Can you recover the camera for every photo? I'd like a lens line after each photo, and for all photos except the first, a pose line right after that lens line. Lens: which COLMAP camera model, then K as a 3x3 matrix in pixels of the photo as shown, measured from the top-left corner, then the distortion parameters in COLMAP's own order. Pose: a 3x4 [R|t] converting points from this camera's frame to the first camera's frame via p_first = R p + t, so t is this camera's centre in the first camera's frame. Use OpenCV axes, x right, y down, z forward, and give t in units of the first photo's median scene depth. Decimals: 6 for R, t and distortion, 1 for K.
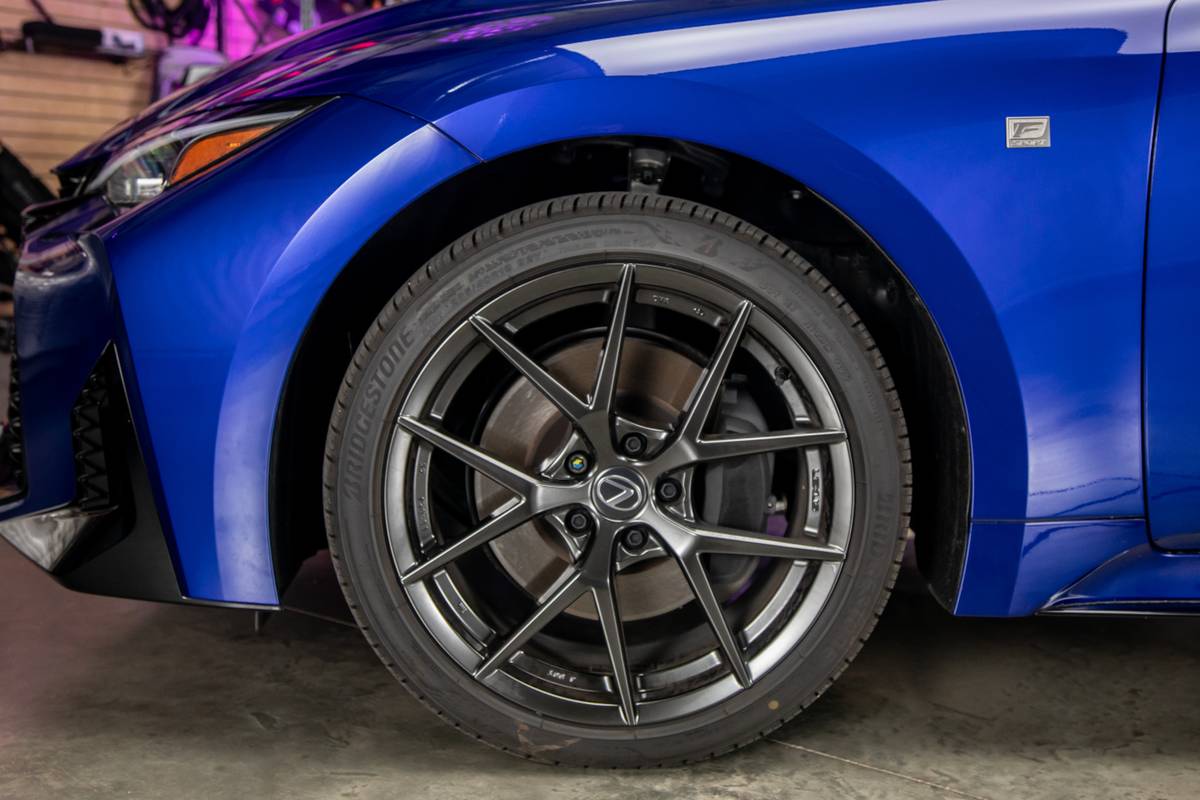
lens RADIAL K [[1546.2, 0, 600.0], [0, 1546.2, 400.0], [0, 0, 1]] dist [0.158231, 0.027539]
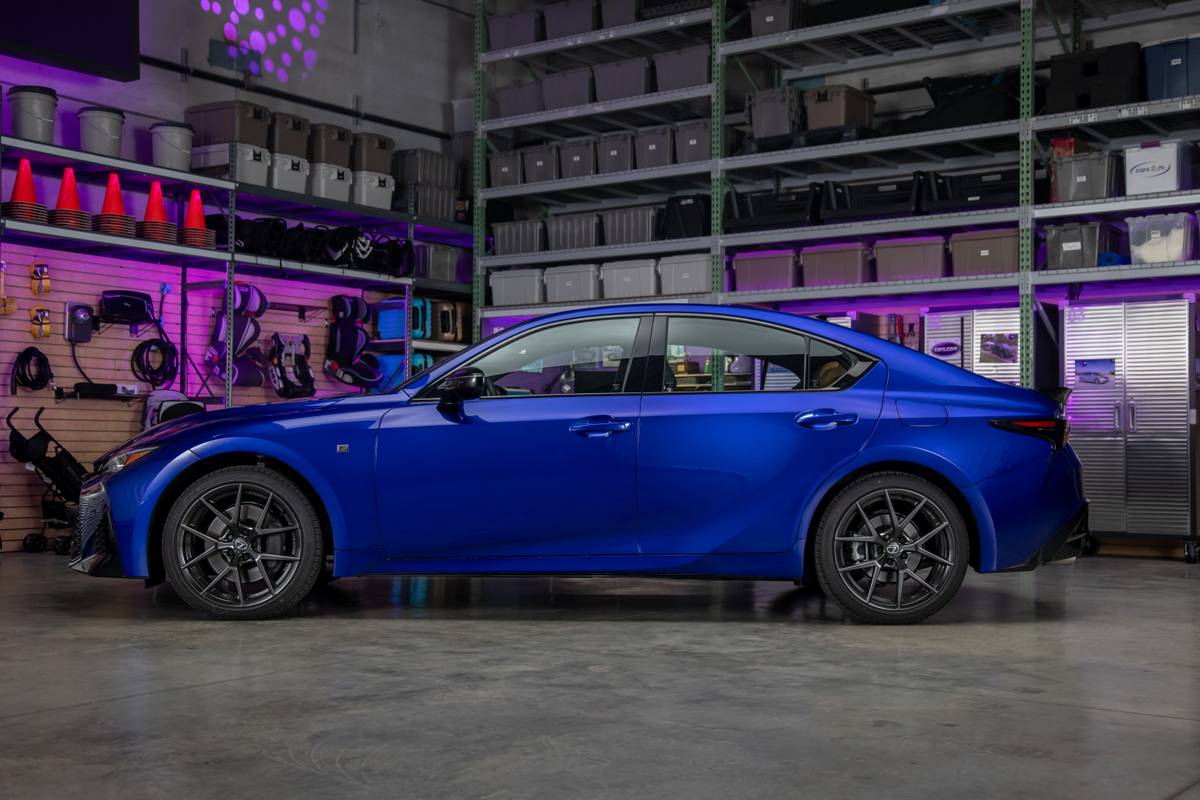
lens RADIAL K [[1565.3, 0, 618.2], [0, 1565.3, 405.8], [0, 0, 1]] dist [0.147575, 0.041491]
pose [[0.999919, -0.012728, 0.000240, 0.844890], [0.012589, 0.985859, -0.167104, 0.345172], [0.001890, 0.167094, 0.985939, -2.578806]]
